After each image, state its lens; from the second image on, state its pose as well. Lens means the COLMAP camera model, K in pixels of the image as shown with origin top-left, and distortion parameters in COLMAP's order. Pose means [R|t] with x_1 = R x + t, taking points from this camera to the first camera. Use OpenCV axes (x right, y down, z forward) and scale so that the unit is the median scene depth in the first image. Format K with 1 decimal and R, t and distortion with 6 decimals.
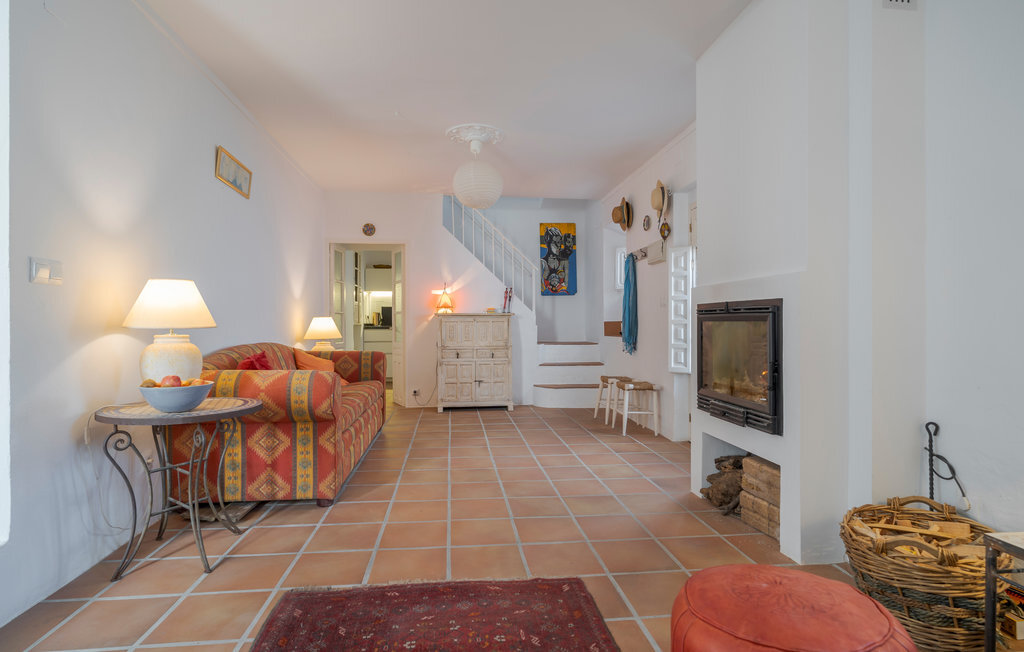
lens RADIAL K [[536.6, 0, 510.3], [0, 536.6, 318.5], [0, 0, 1]] dist [-0.006557, -0.000685]
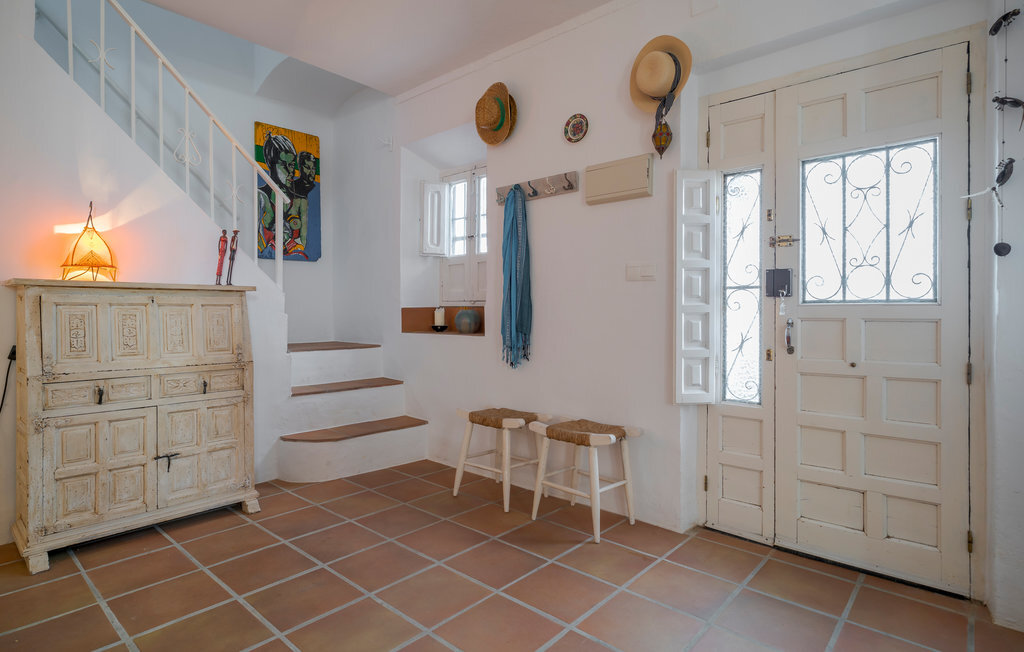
lens RADIAL K [[532.9, 0, 511.8], [0, 532.9, 307.7], [0, 0, 1]] dist [-0.003008, -0.000272]
pose [[0.740455, 0.010138, 0.672029, -0.126881], [-0.010704, 0.999937, -0.003291, 0.006328], [-0.672020, -0.004757, 0.740517, 0.512493]]
